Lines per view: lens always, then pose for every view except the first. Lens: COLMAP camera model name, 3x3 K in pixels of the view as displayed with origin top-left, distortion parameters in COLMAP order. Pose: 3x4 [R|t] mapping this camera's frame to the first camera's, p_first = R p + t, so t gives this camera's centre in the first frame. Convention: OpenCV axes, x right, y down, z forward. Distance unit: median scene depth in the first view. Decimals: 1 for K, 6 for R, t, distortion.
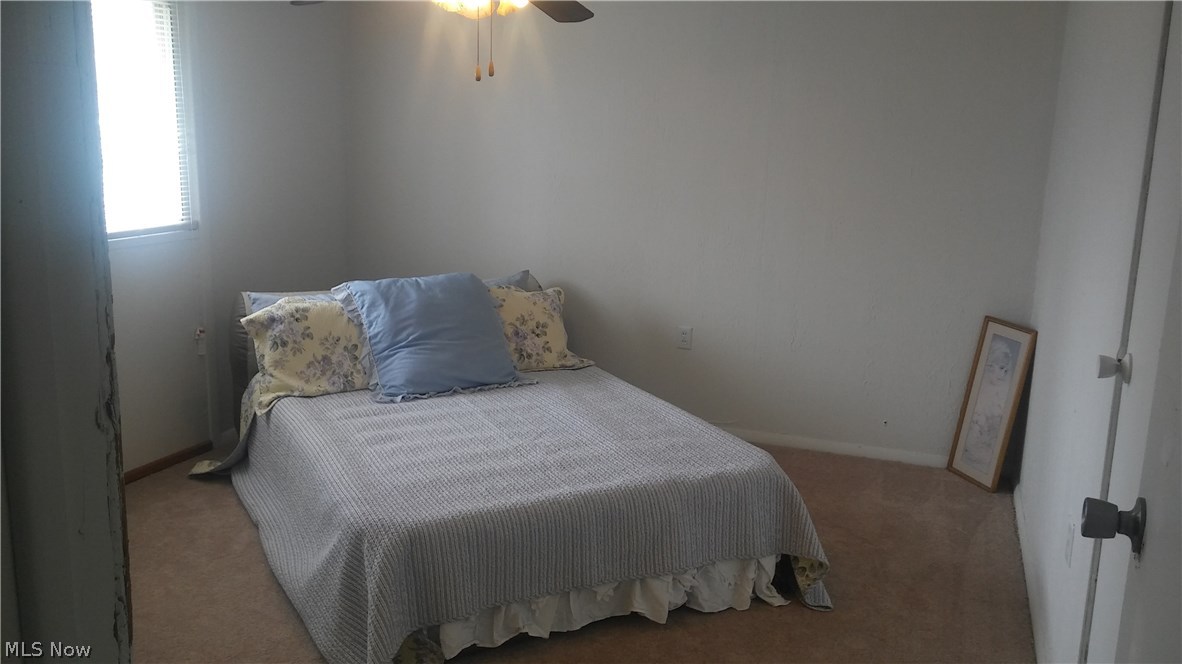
lens RADIAL K [[999.3, 0, 591.0], [0, 999.3, 332.0], [0, 0, 1]] dist [0.000037, 0.004234]
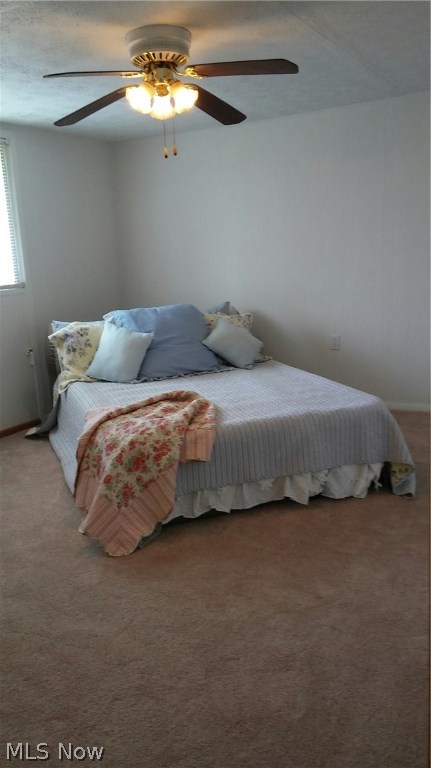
lens RADIAL K [[649.3, 0, 215.5], [0, 649.3, 384.0], [0, 0, 1]] dist [0.000037, 0.004234]
pose [[0.987215, -0.046923, -0.152329, 0.089155], [0.045655, 0.998887, -0.011816, 0.104756], [0.152714, 0.004710, 0.988259, -0.004118]]
